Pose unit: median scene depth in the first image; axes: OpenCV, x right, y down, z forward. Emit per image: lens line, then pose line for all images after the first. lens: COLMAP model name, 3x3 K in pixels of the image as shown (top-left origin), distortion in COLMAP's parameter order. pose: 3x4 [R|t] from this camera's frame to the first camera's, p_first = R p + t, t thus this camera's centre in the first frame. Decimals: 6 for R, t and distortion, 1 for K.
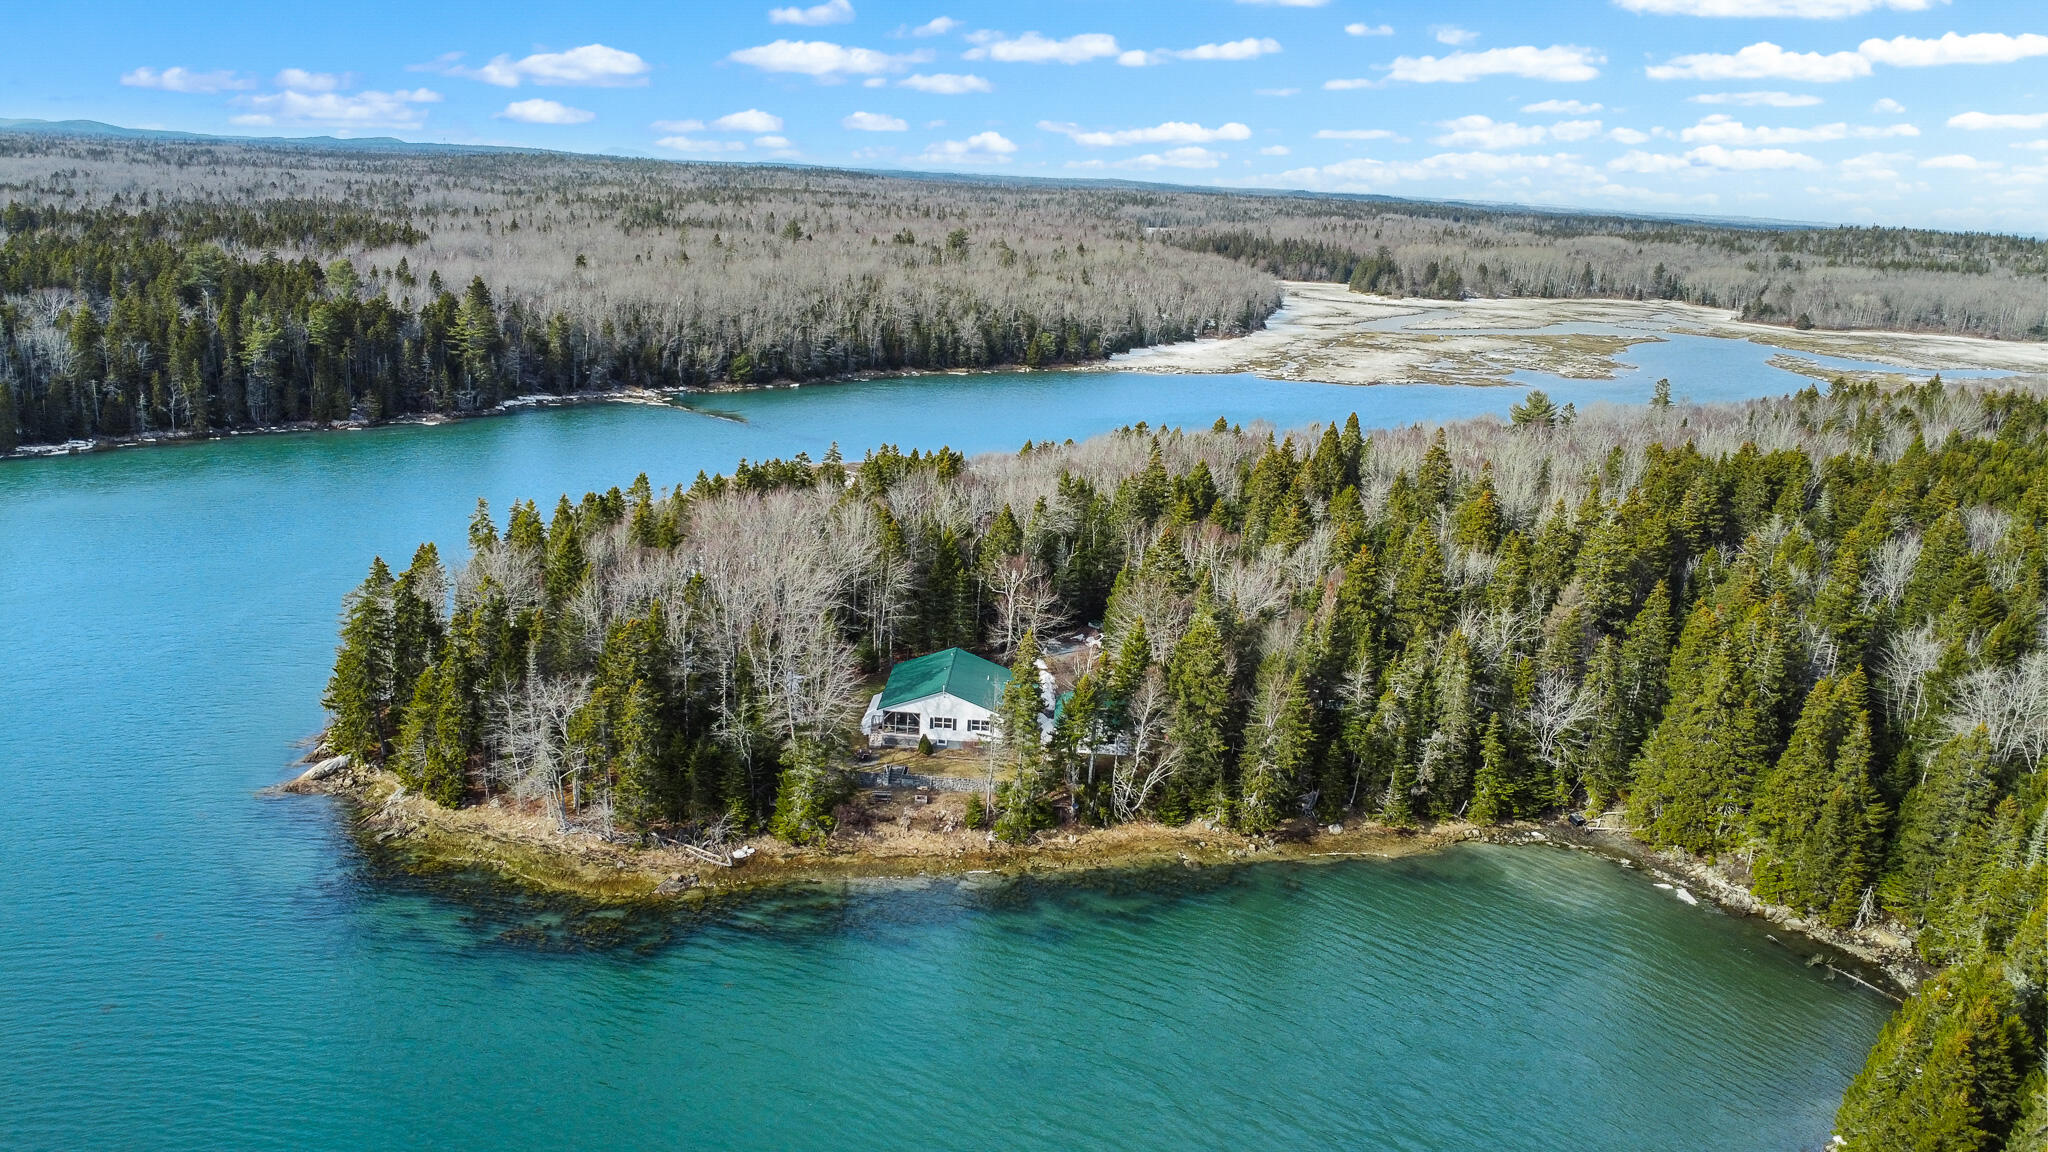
lens RADIAL K [[1468.8, 0, 1014.1], [0, 1468.8, 581.3], [0, 0, 1]] dist [-0.030234, -0.006400]
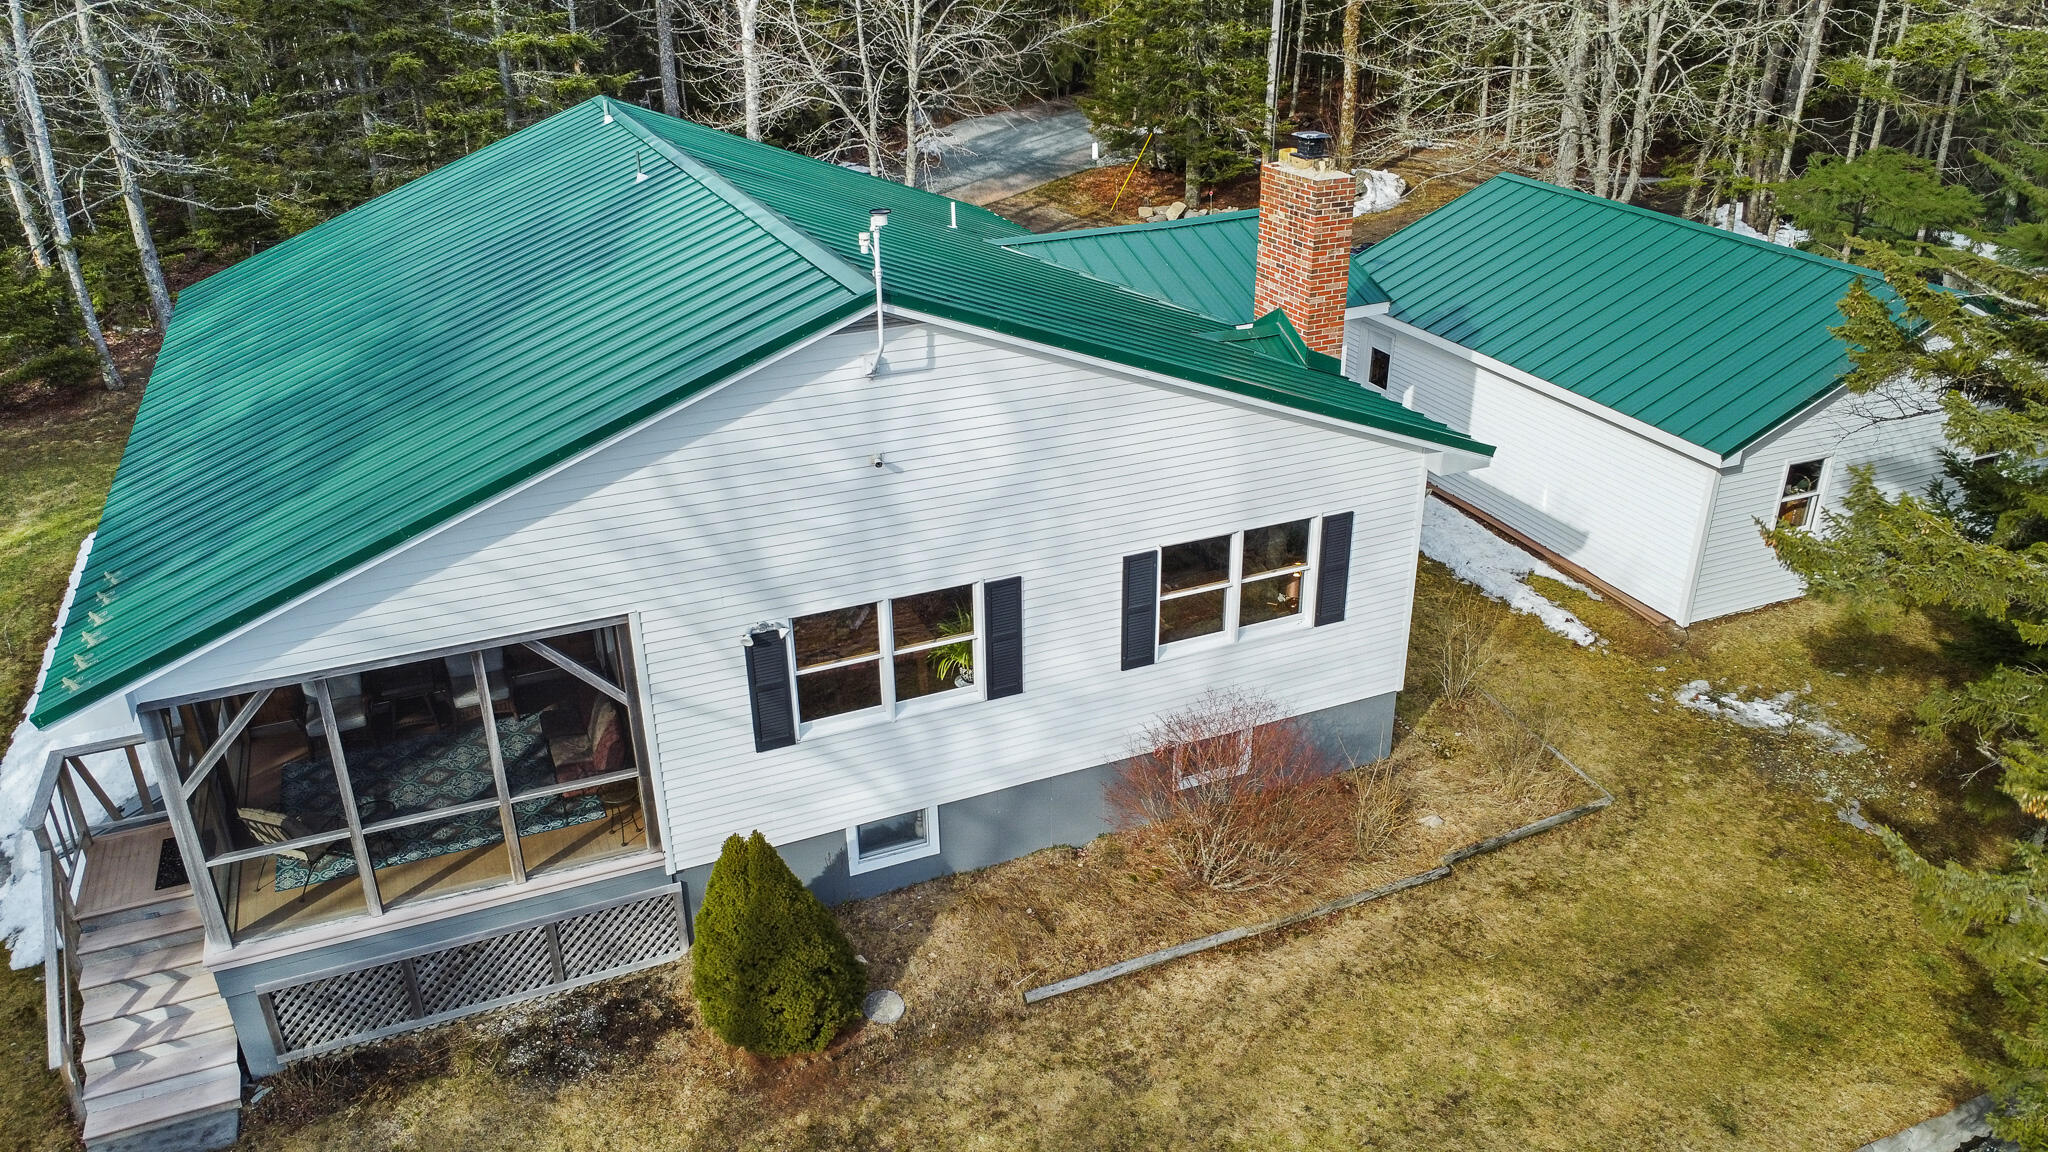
lens RADIAL K [[1468.8, 0, 1018.7], [0, 1468.8, 589.7], [0, 0, 1]] dist [-0.030234, -0.006400]
pose [[0.894461, -0.245257, 0.373884, -0.079291], [0.172106, 0.960570, 0.218368, 0.077703], [-0.412698, -0.130974, 0.901402, 0.965339]]
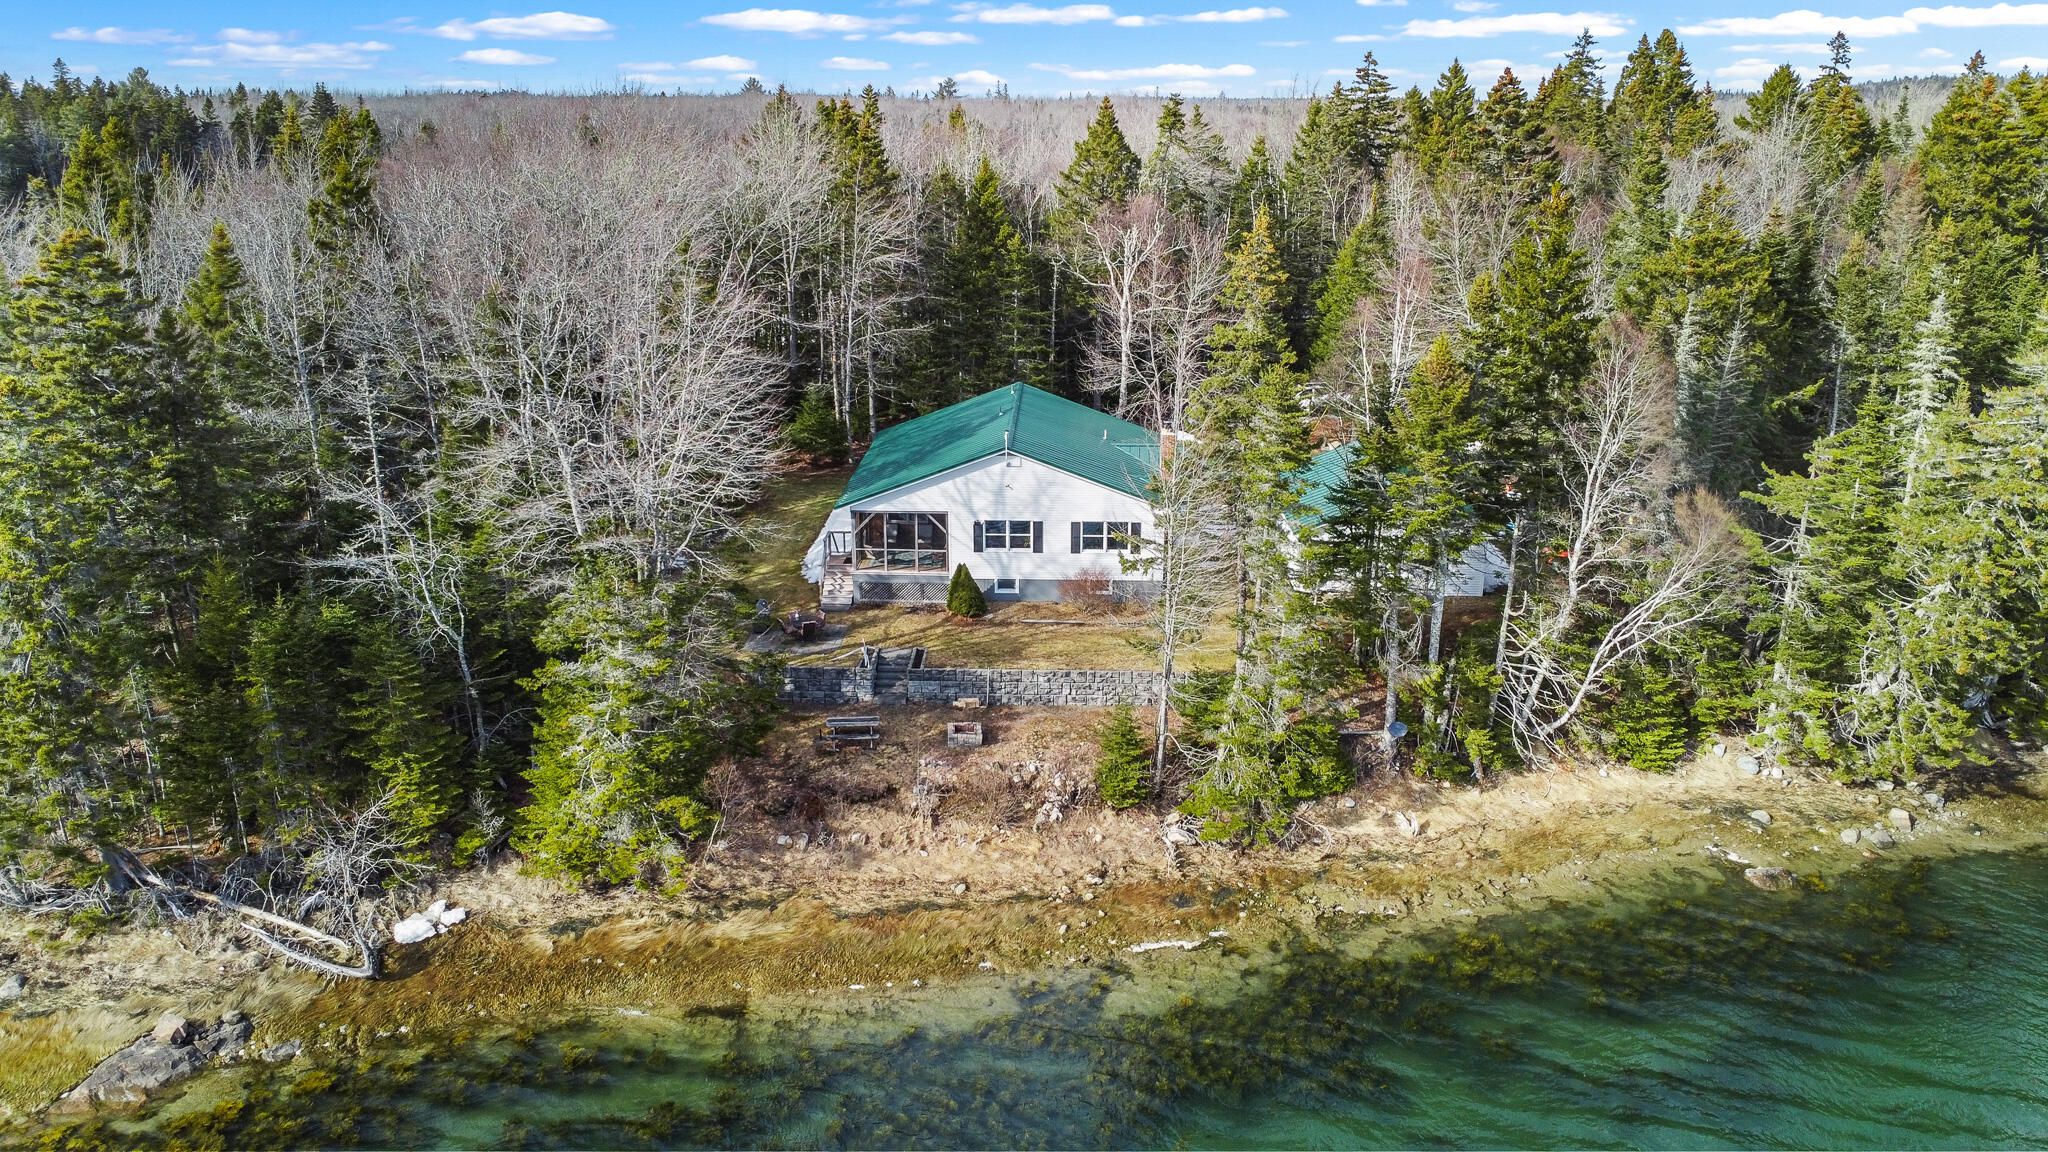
lens RADIAL K [[1468.8, 0, 1018.6], [0, 1468.8, 568.0], [0, 0, 1]] dist [-0.030234, -0.006400]
pose [[0.998659, -0.051764, -0.001011, -0.048350], [0.051770, 0.998183, 0.030831, 0.098698], [-0.000586, -0.030842, 0.999524, 0.648304]]
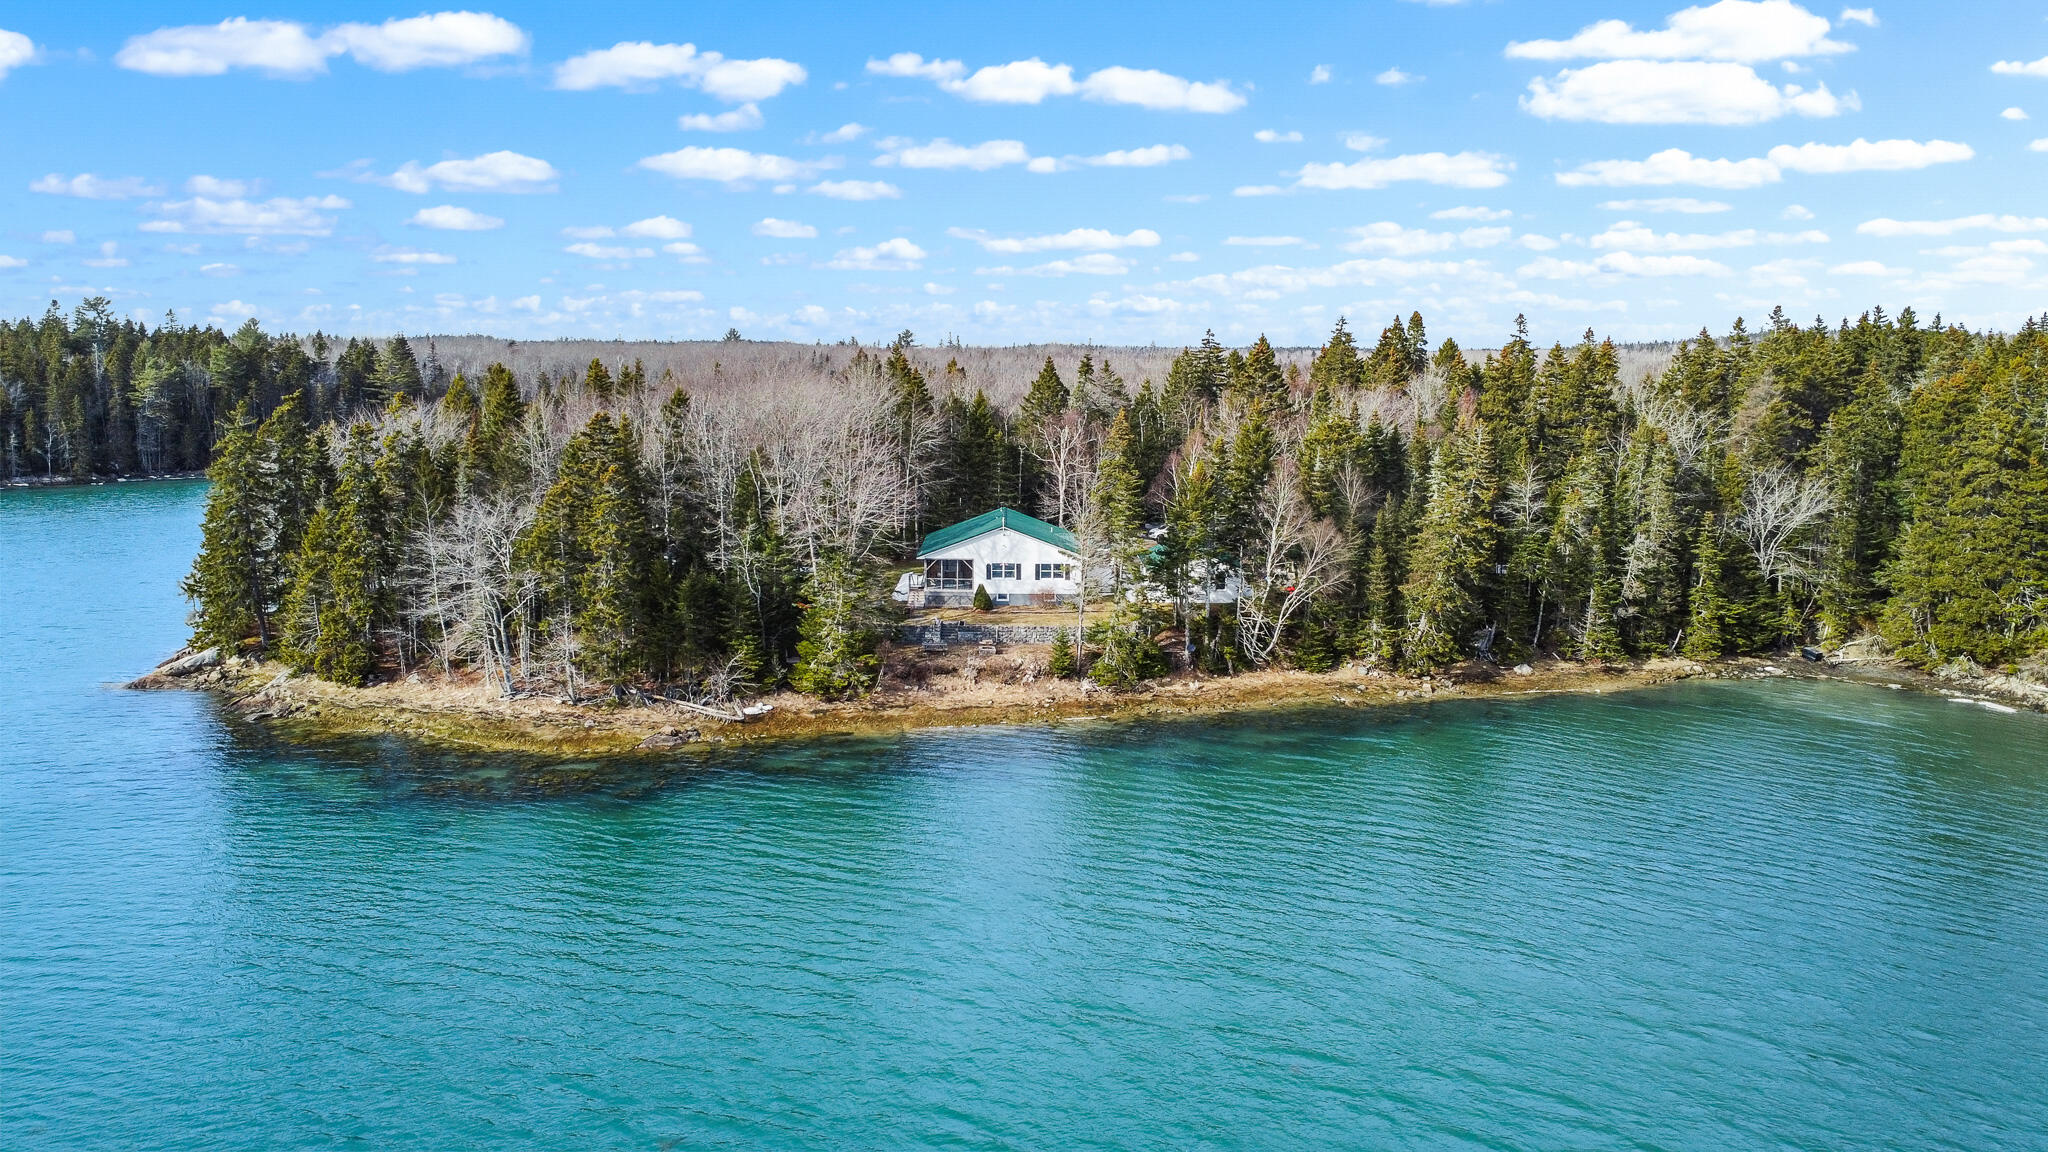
lens RADIAL K [[1468.8, 0, 1012.2], [0, 1468.8, 583.5], [0, 0, 1]] dist [-0.030234, -0.006400]
pose [[0.997770, -0.050530, 0.043612, -0.082371], [0.055296, 0.991702, -0.116057, 0.204056], [-0.037385, 0.118210, 0.992285, 0.248344]]
